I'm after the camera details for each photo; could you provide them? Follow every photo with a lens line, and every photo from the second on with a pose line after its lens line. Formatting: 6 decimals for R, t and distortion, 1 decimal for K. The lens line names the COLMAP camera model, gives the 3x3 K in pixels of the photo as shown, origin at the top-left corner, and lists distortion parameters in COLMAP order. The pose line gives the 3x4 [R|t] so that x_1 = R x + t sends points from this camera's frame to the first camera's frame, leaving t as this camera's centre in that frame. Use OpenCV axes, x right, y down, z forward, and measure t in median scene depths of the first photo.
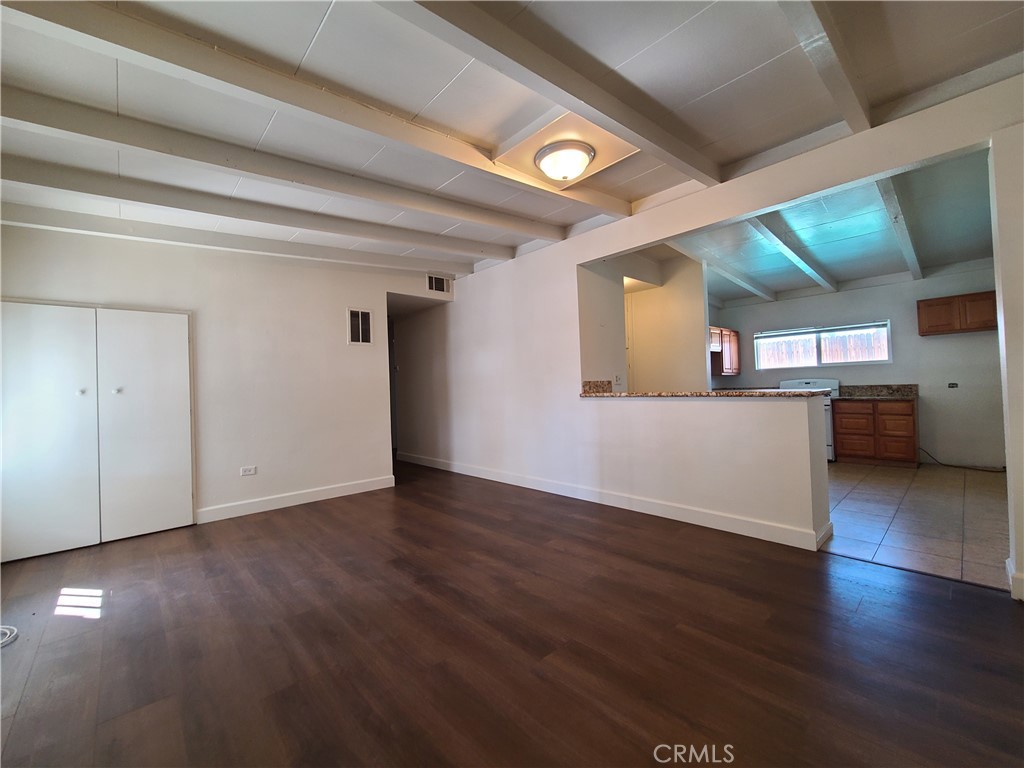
lens RADIAL K [[410.6, 0, 512.0], [0, 410.6, 384.0], [0, 0, 1]] dist [-0.000368, -0.000196]
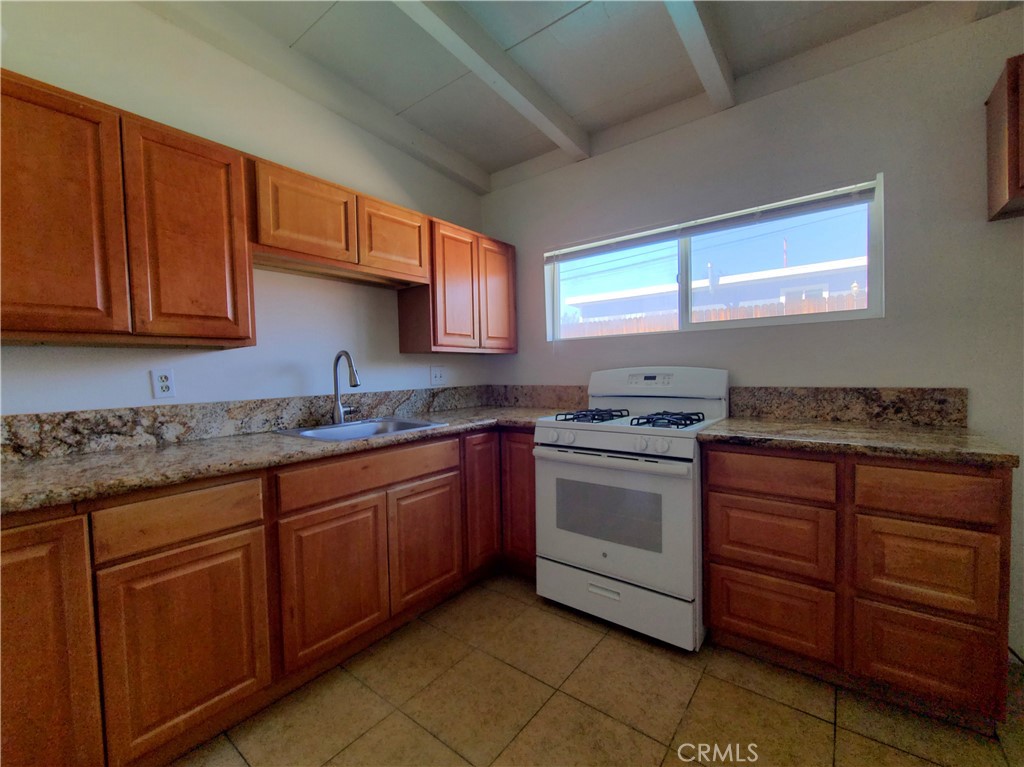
lens RADIAL K [[430.1, 0, 505.1], [0, 430.1, 384.2], [0, 0, 1]] dist [-0.001997, -0.000889]
pose [[0.986152, 0.003994, 0.165797, 0.591145], [-0.011183, 0.999036, 0.042448, -0.011468], [-0.165467, -0.043715, 0.985246, 0.725137]]
